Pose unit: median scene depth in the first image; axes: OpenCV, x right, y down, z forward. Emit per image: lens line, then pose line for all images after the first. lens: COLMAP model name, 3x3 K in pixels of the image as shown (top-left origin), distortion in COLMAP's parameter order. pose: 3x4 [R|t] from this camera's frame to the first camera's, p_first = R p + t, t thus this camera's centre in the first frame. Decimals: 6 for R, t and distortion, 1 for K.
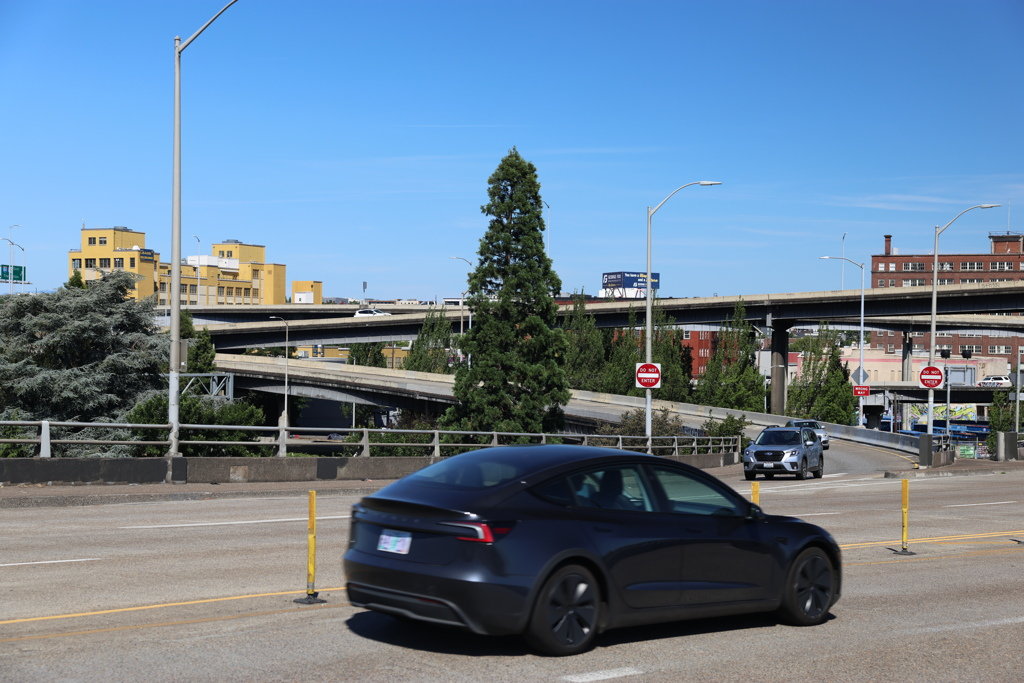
lens RADIAL K [[1611.8, 0, 506.9], [0, 1611.8, 334.5], [0, 0, 1]] dist [0.200339, 0.000000]
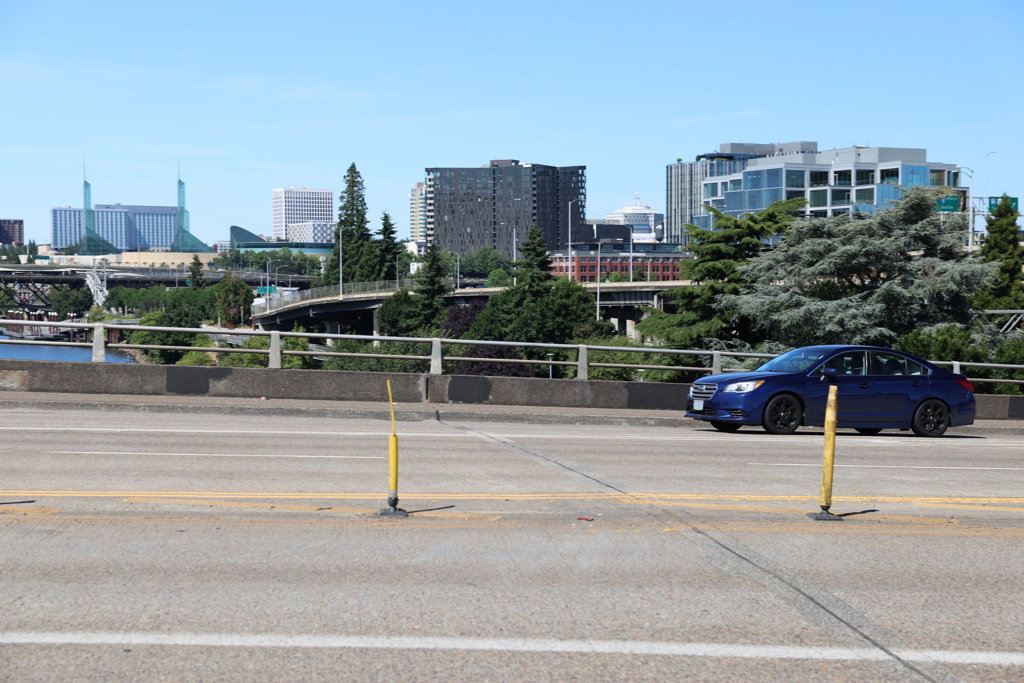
lens RADIAL K [[1676.0, 0, 509.7], [0, 1676.0, 340.4], [0, 0, 1]] dist [0.106601, 0.000000]
pose [[0.741130, 0.003670, -0.671352, 0.214857], [0.016376, 0.999589, 0.023543, 0.018693], [0.671162, -0.028443, 0.740765, 0.197736]]
